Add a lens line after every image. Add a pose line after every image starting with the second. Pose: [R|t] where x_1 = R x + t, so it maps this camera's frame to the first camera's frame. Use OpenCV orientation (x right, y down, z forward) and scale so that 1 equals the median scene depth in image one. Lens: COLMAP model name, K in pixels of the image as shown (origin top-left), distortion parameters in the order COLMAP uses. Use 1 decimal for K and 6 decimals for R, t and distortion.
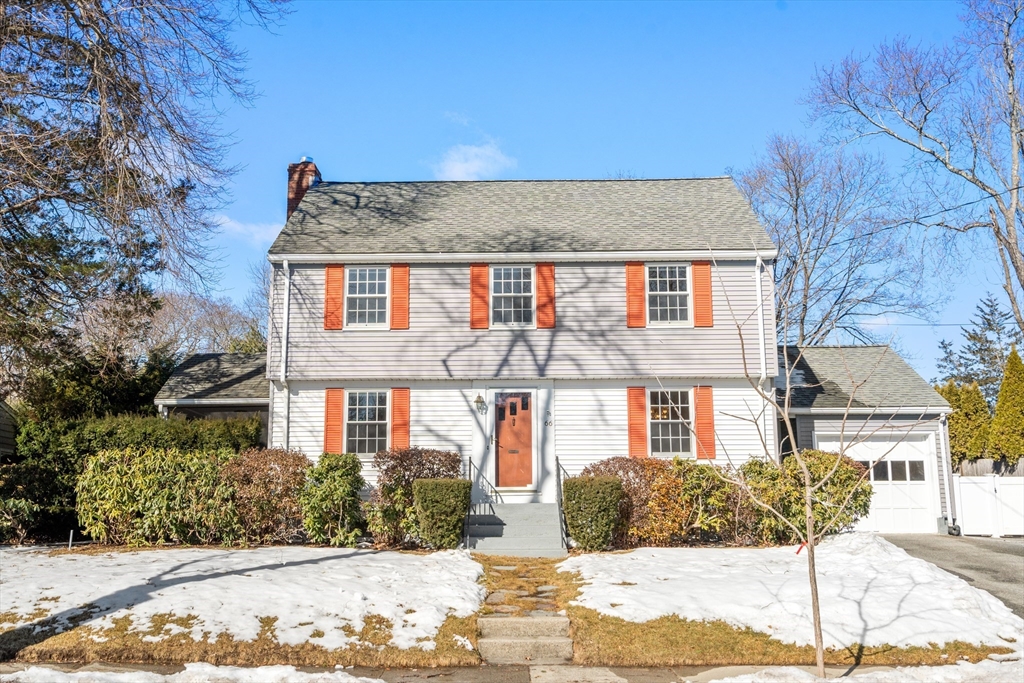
lens RADIAL K [[978.9, 0, 508.8], [0, 978.9, 341.5], [0, 0, 1]] dist [0.003042, 0.011315]
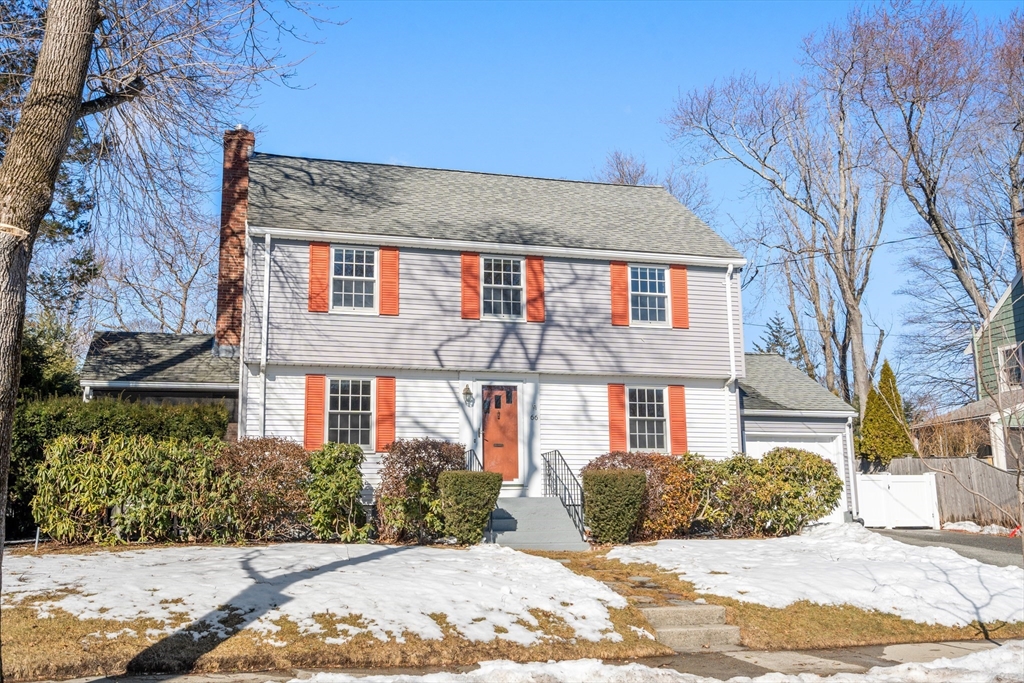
lens RADIAL K [[978.9, 0, 508.8], [0, 978.9, 341.5], [0, 0, 1]] dist [0.003042, 0.011315]
pose [[0.959815, 0.045135, 0.276982, -0.262602], [-0.044594, 0.998971, -0.008255, 0.015675], [-0.277069, -0.004428, 0.960840, 0.050135]]
